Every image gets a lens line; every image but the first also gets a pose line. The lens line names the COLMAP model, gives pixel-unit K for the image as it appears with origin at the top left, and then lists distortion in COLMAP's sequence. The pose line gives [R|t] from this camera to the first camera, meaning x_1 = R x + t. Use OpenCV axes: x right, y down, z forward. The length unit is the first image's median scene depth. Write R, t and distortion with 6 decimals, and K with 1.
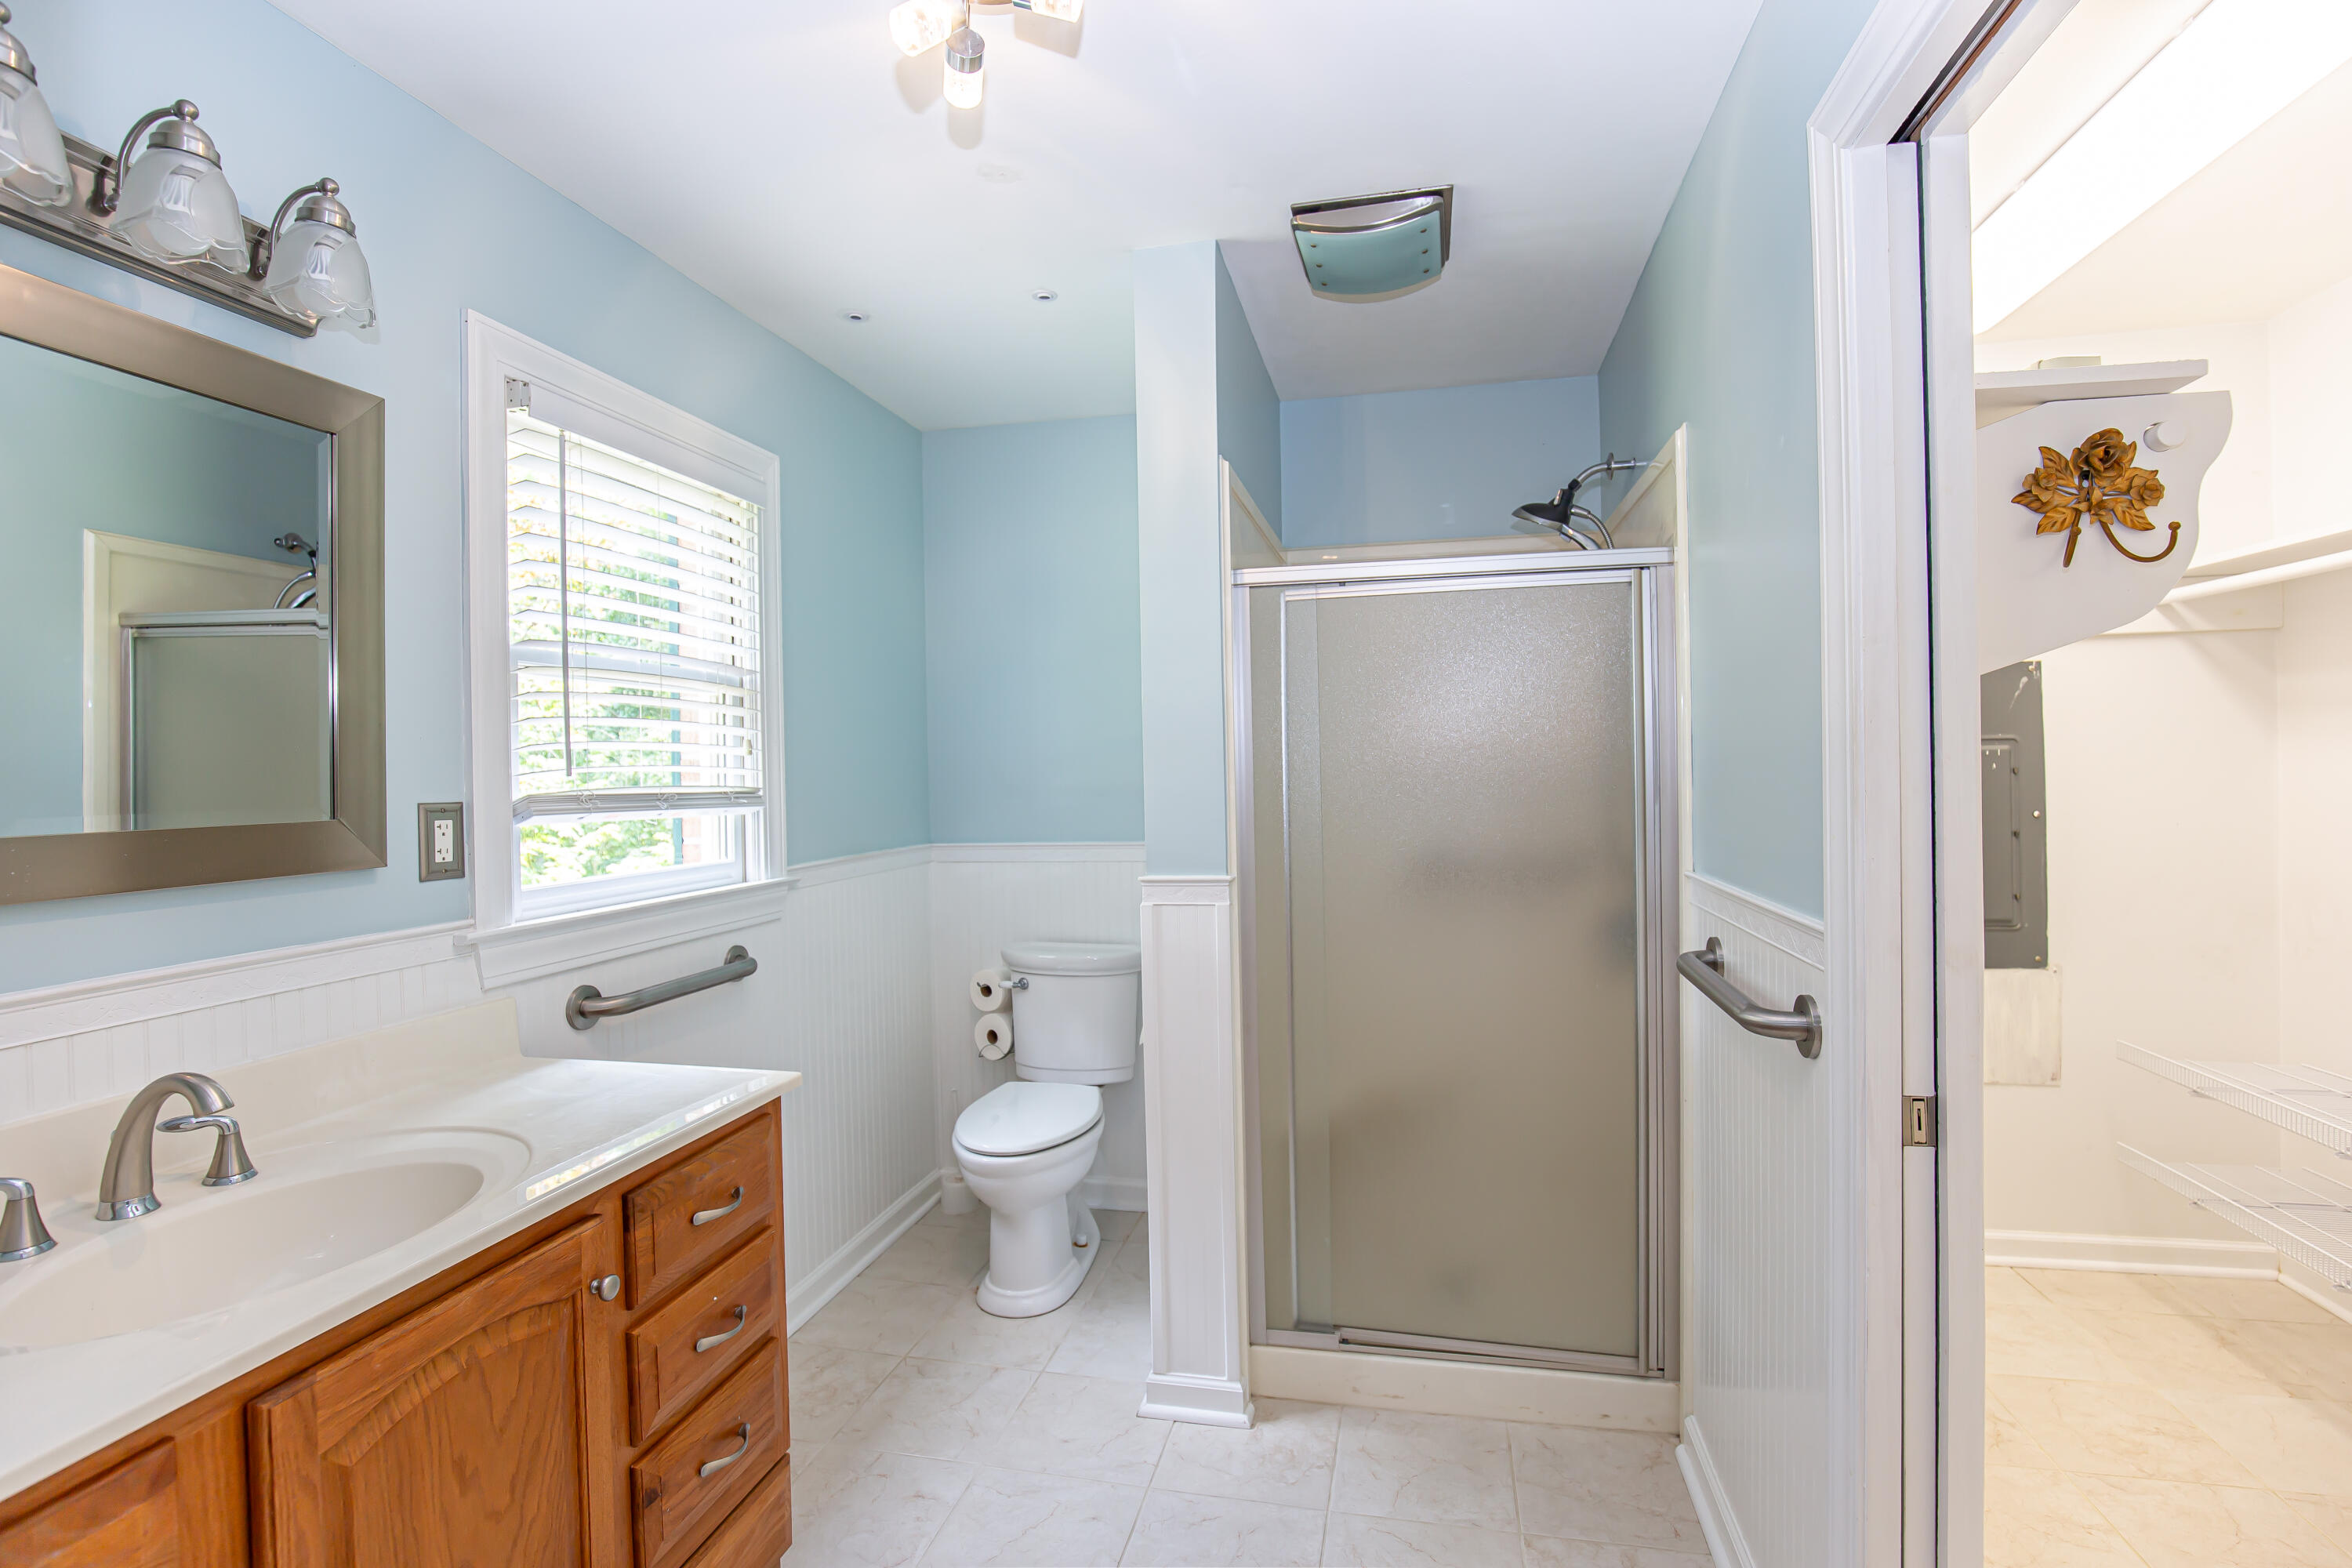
lens RADIAL K [[1078.5, 0, 1182.9], [0, 1078.5, 782.3], [0, 0, 1]] dist [-0.034140, -0.000006]
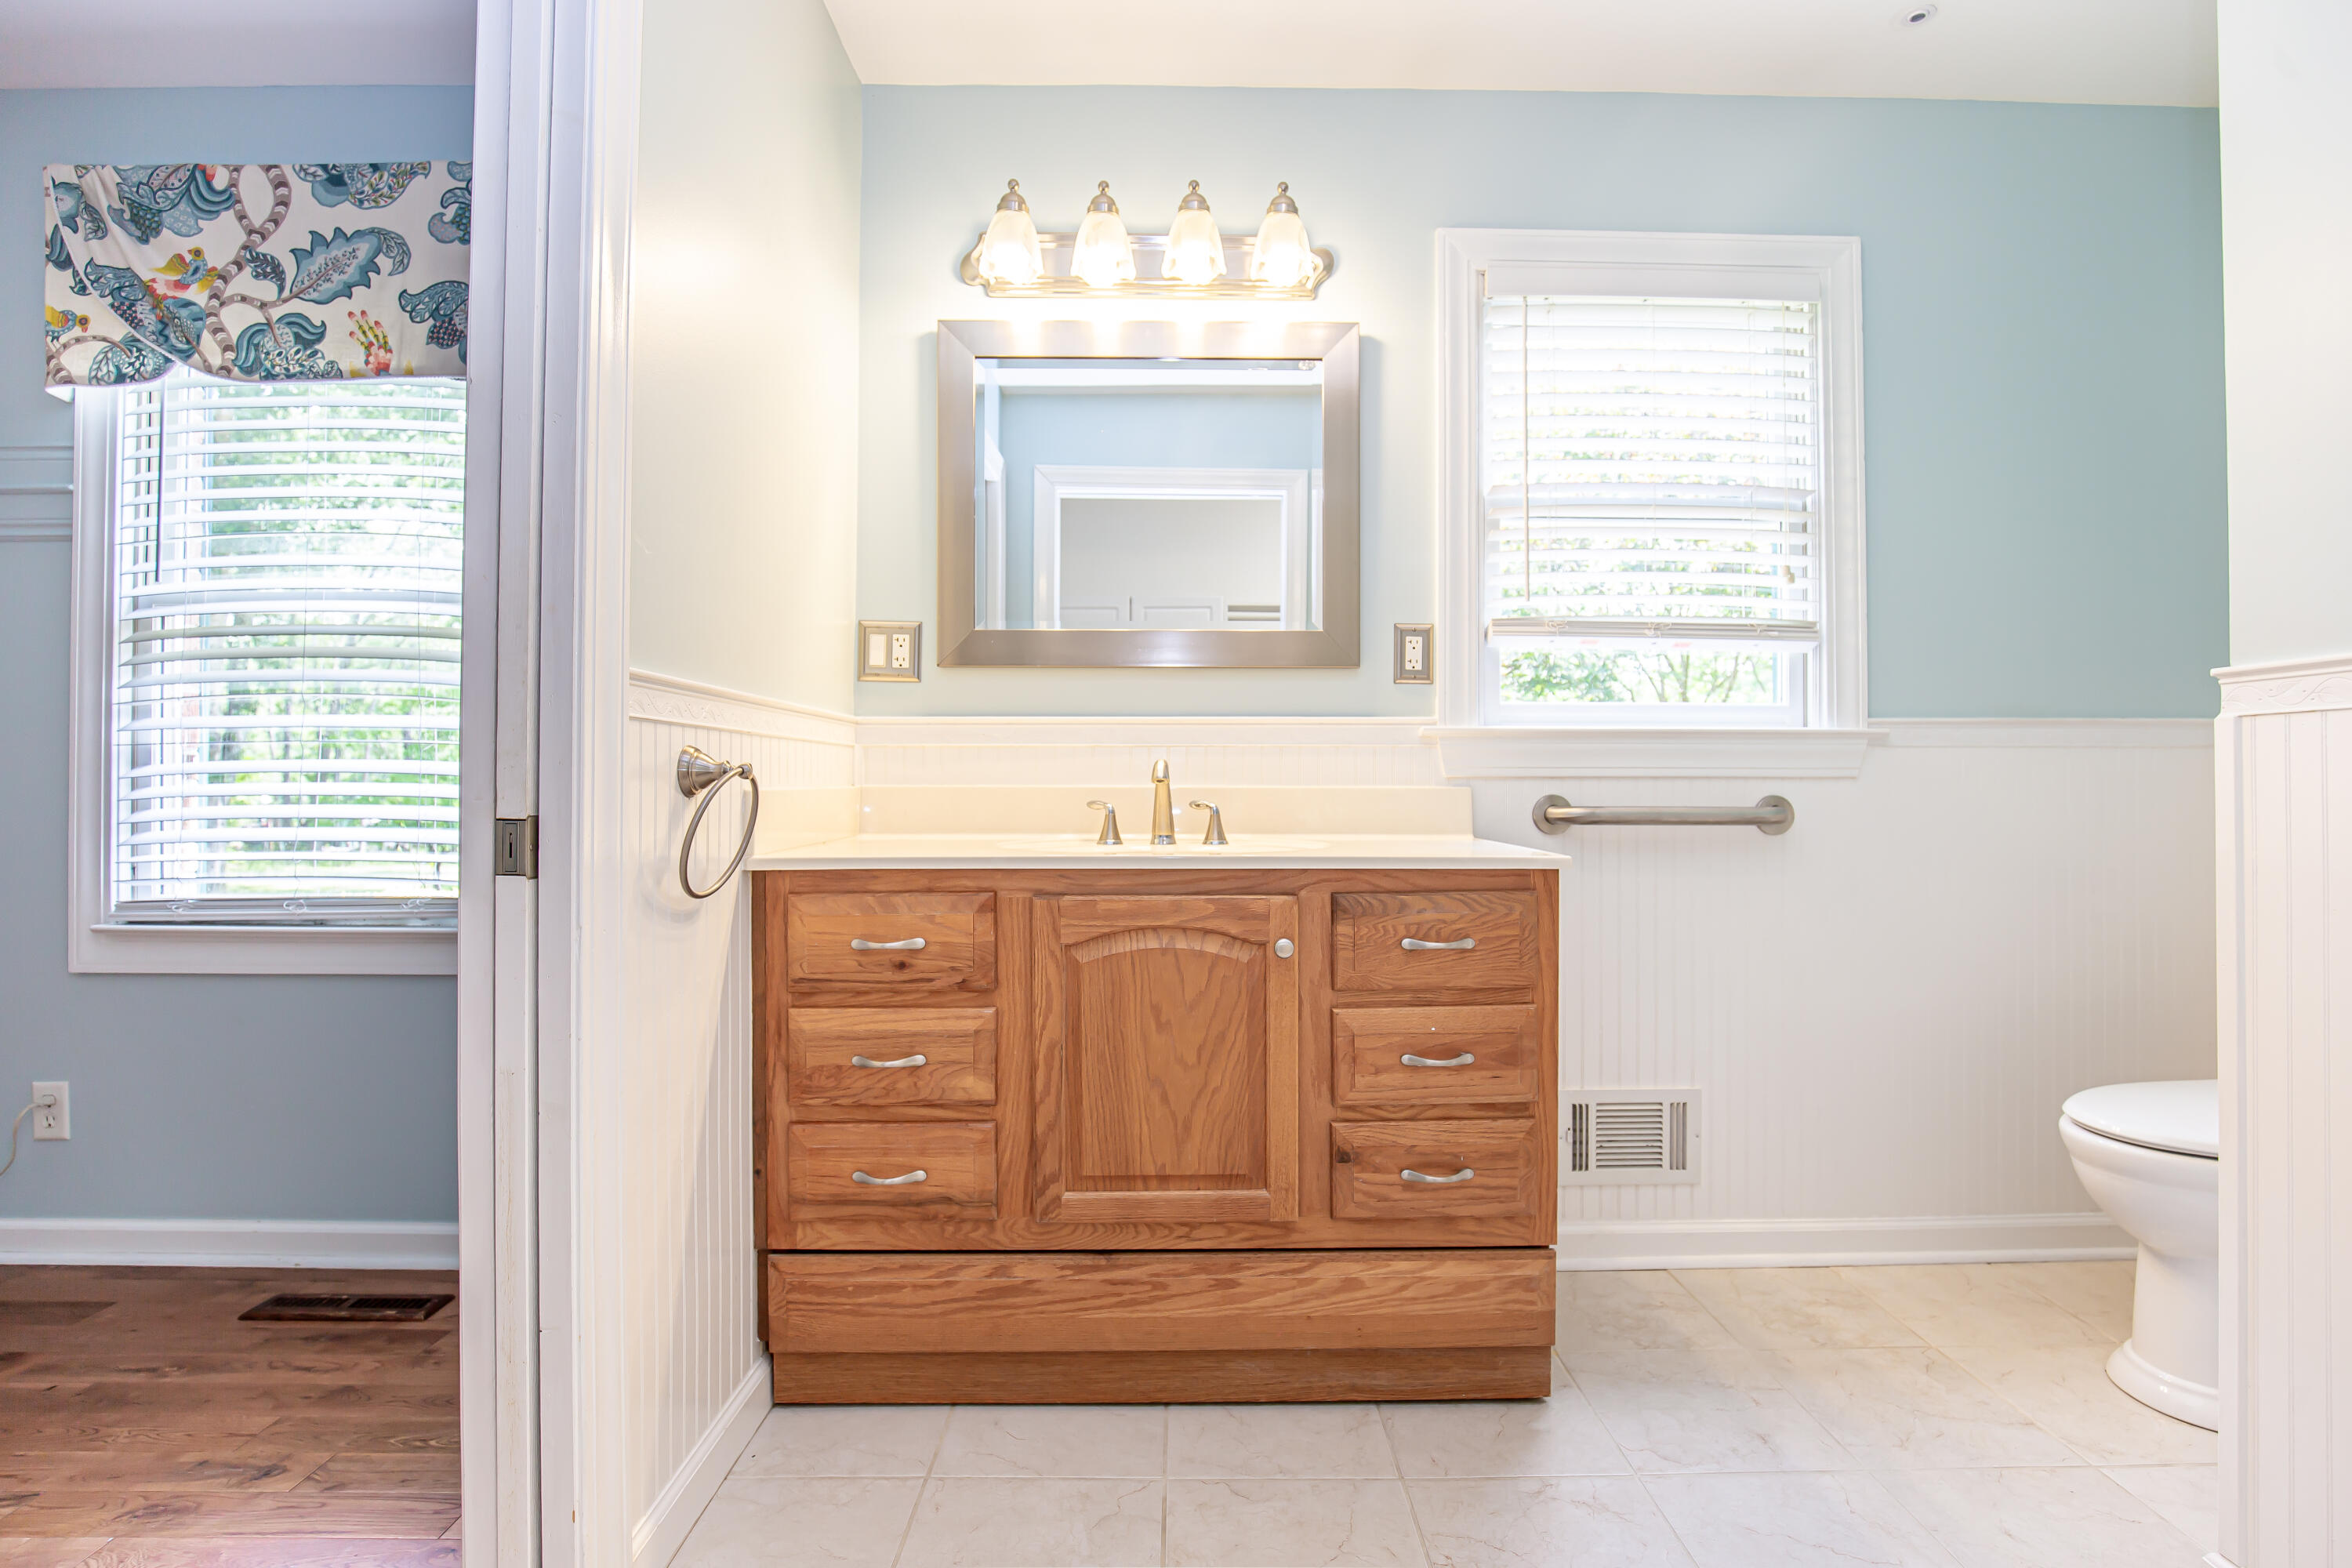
lens RADIAL K [[1078.5, 0, 1177.6], [0, 1078.5, 774.0], [0, 0, 1]] dist [-0.034140, -0.000006]
pose [[0.198149, 0.013561, -0.980078, 0.478303], [-0.020445, 0.999744, 0.009699, 0.177733], [0.979959, 0.018116, 0.198375, 0.423661]]
